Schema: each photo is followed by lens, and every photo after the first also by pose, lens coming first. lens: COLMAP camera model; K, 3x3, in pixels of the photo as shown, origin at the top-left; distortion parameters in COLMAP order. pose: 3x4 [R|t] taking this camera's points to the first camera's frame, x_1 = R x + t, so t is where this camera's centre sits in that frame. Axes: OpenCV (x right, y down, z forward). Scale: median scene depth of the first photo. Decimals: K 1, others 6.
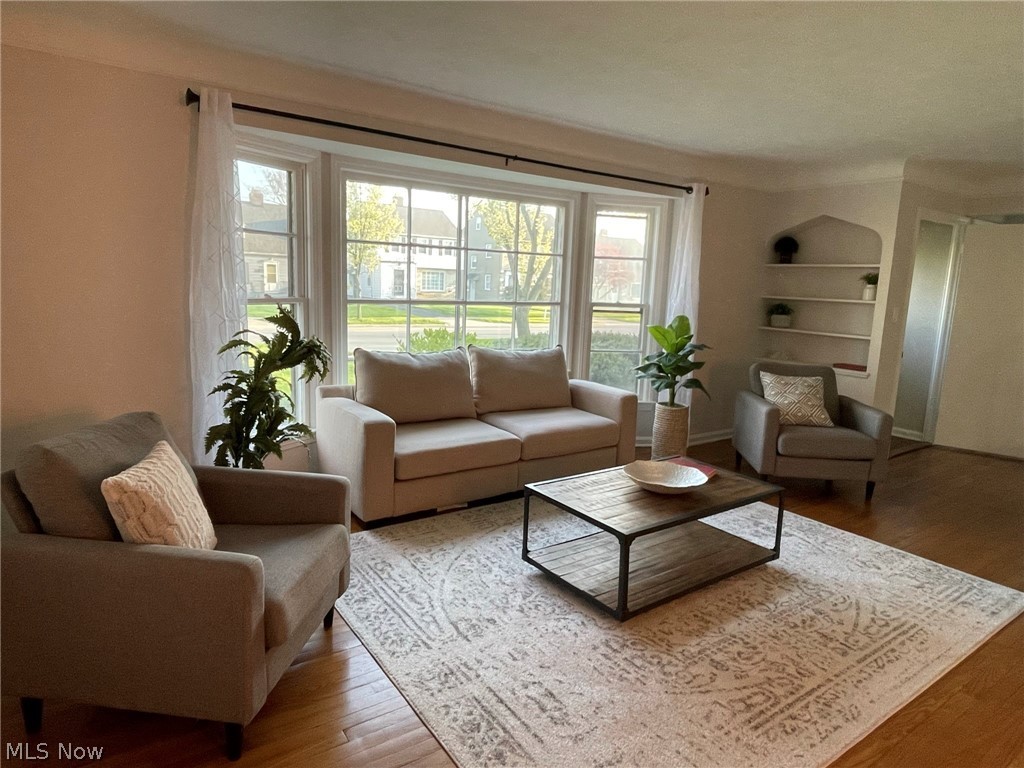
lens RADIAL K [[619.0, 0, 512.0], [0, 619.0, 384.0], [0, 0, 1]] dist [0.004567, 0.001244]
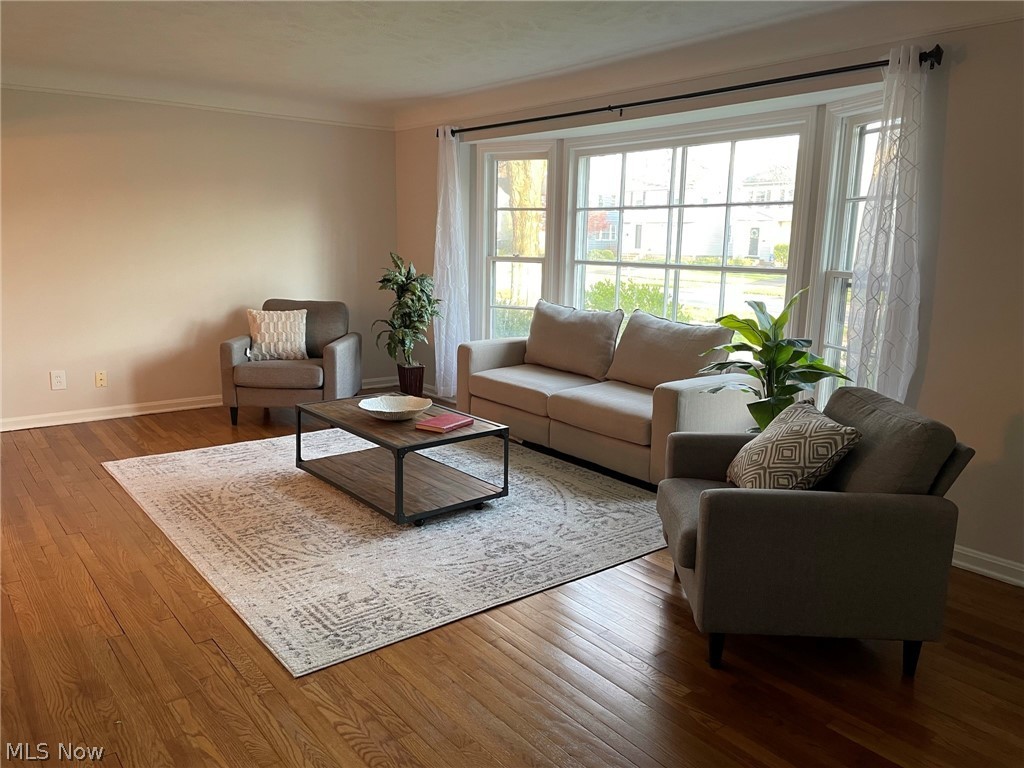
lens RADIAL K [[773.8, 0, 518.9], [0, 773.8, 384.2], [0, 0, 1]] dist [0.111052, -0.148108]
pose [[0.054244, 0.147448, -0.987581, 1.435434], [-0.186696, 0.973094, 0.135030, -0.102080], [0.980919, 0.177053, 0.080313, 0.971753]]
